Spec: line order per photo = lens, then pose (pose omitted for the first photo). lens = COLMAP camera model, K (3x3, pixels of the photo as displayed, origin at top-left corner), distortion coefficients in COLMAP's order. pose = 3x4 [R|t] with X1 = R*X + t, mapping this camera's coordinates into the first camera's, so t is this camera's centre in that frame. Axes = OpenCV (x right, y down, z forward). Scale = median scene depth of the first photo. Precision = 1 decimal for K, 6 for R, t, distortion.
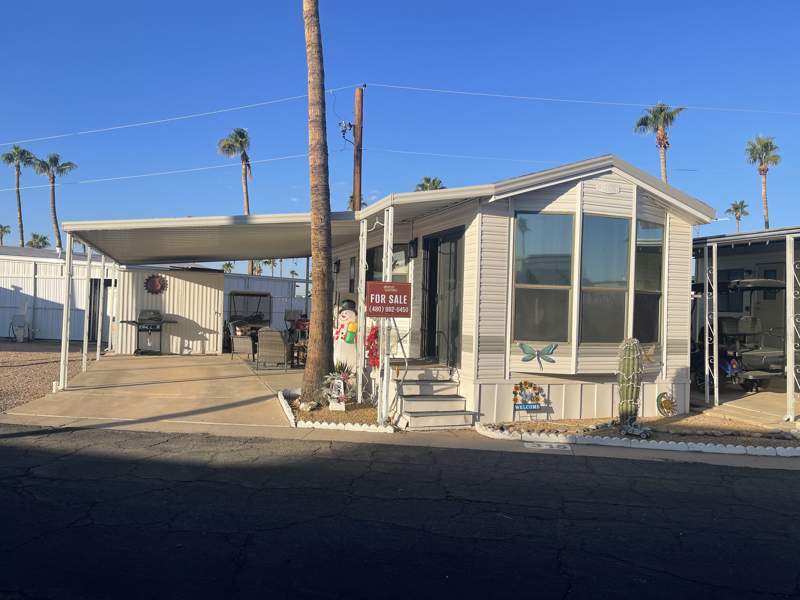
lens RADIAL K [[605.6, 0, 402.0], [0, 605.6, 302.7], [0, 0, 1]] dist [0.025667, 0.000999]
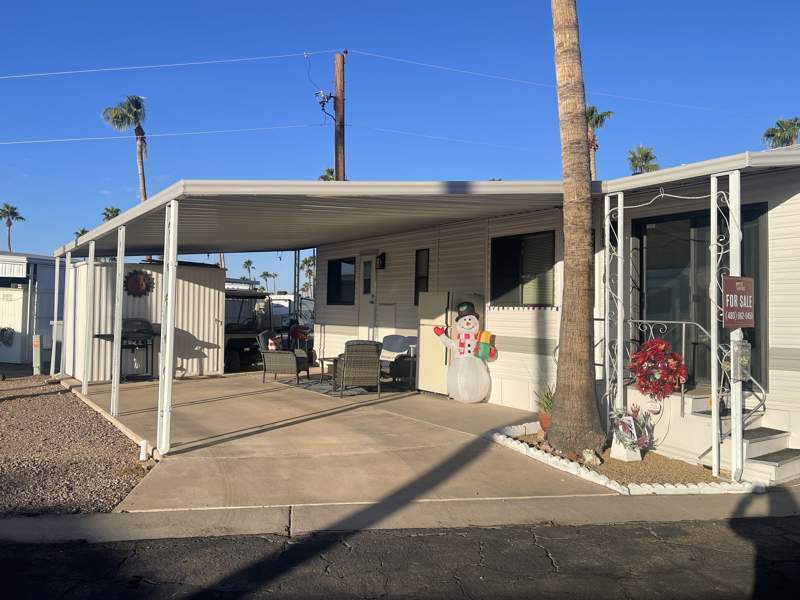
lens RADIAL K [[605.6, 0, 398.7], [0, 605.6, 298.2], [0, 0, 1]] dist [0.025667, 0.000999]
pose [[0.962648, -0.008503, 0.270623, -0.294683], [0.010445, 0.999929, -0.005738, -0.004928], [-0.270555, 0.008350, 0.962668, 0.206145]]
